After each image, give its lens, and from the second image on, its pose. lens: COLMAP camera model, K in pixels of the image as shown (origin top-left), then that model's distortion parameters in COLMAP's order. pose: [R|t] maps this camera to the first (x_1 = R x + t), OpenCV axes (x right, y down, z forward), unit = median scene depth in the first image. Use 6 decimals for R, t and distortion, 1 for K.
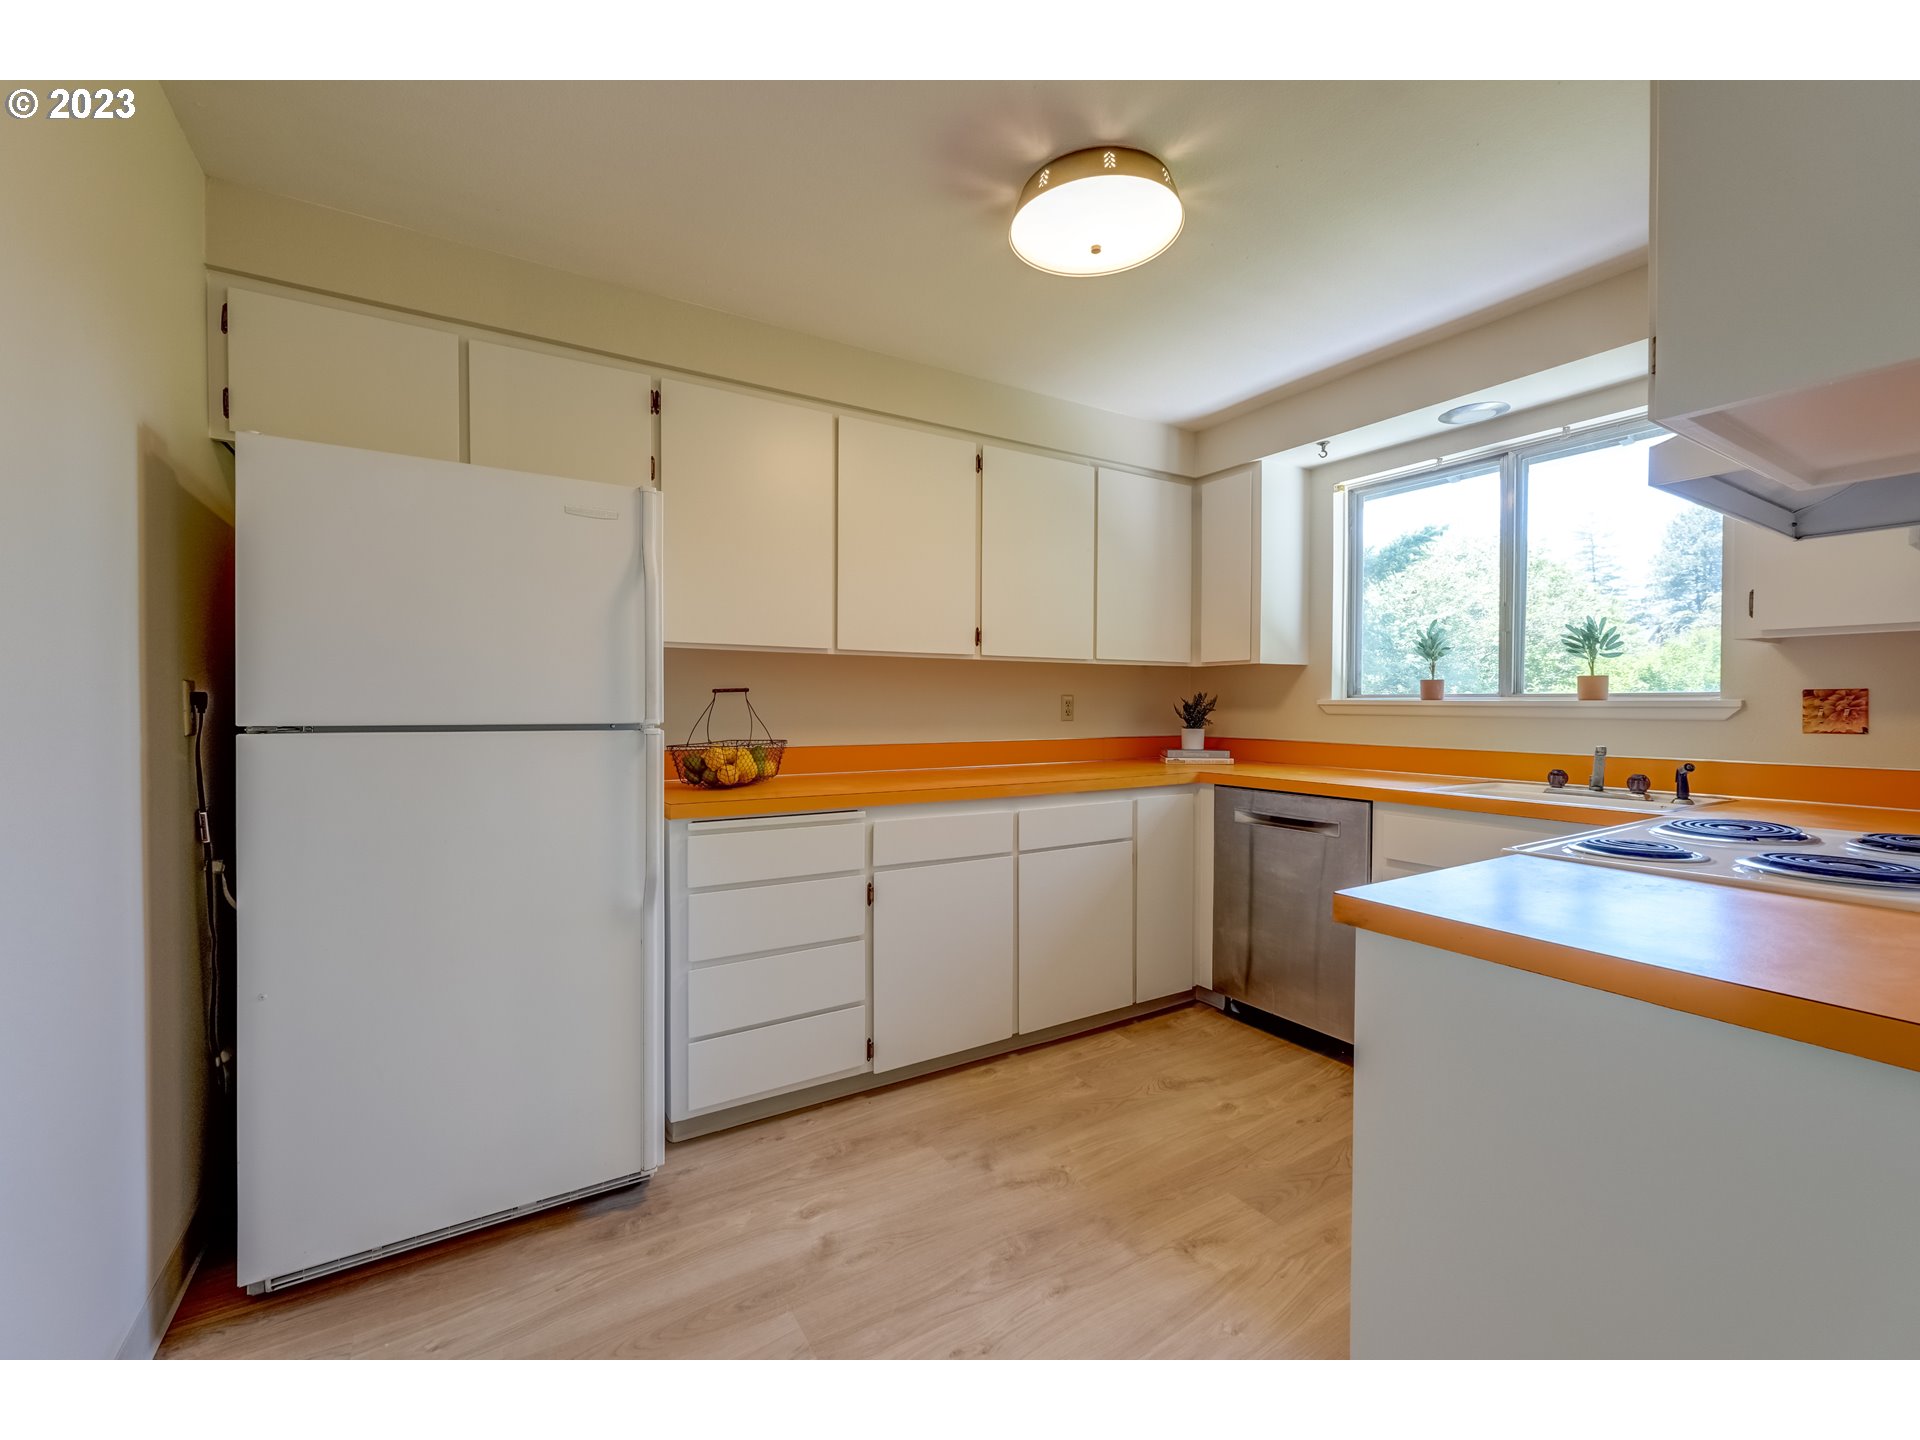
lens RADIAL K [[805.2, 0, 959.9], [0, 805.2, 715.4], [0, 0, 1]] dist [0.000391, -0.000329]
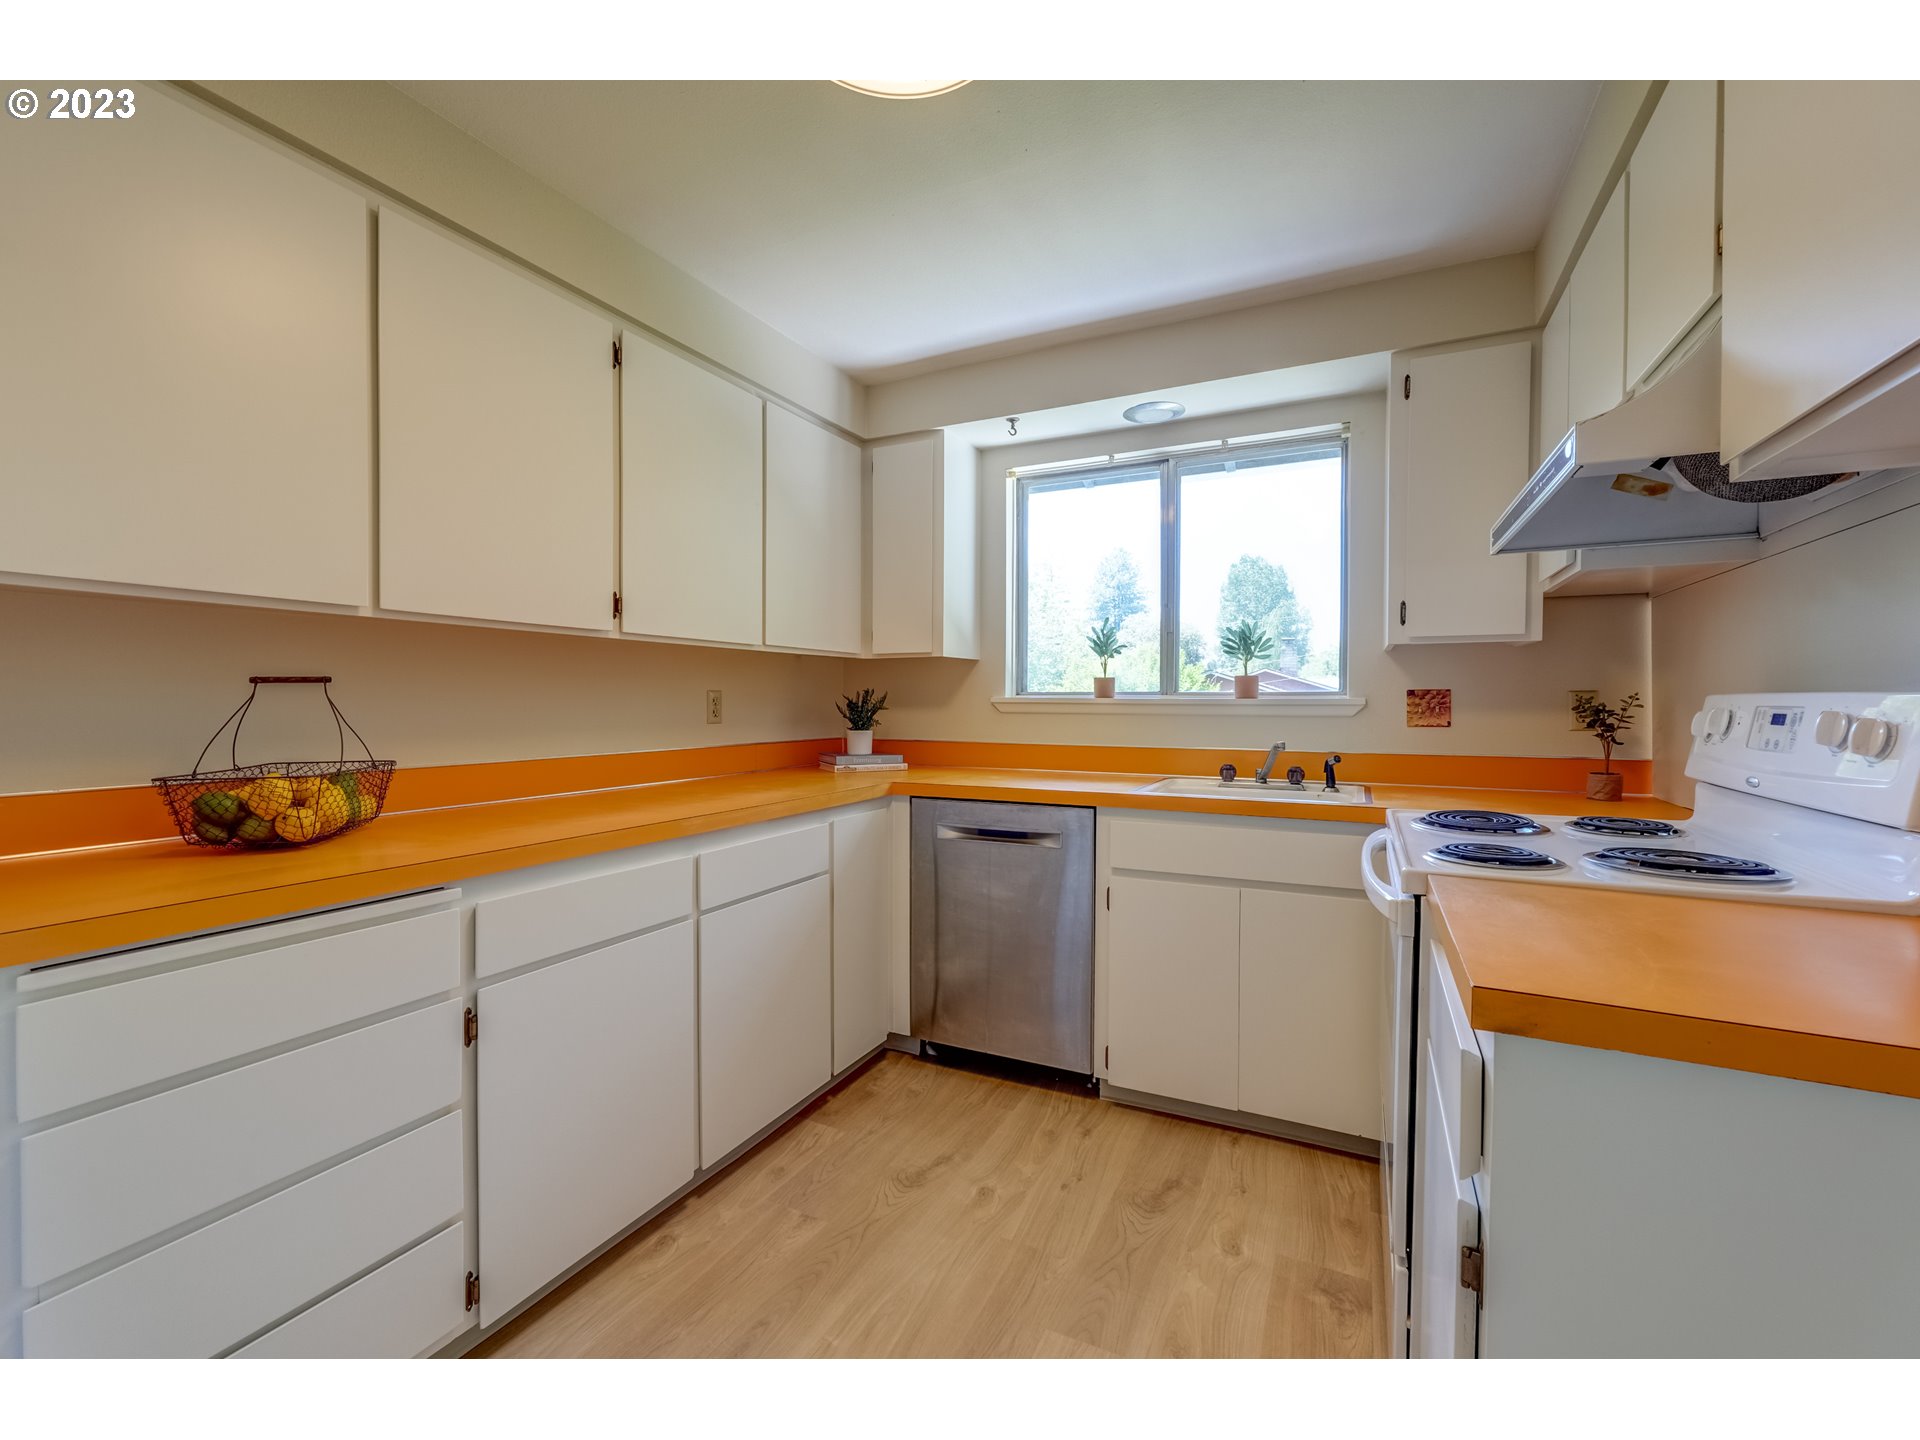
lens RADIAL K [[805.2, 0, 959.9], [0, 805.2, 715.4], [0, 0, 1]] dist [0.000391, -0.000329]
pose [[0.846979, -0.009454, 0.531543, -0.099896], [0.007510, 0.999955, 0.005818, -0.004784], [-0.531574, -0.000936, 0.847012, 0.262912]]
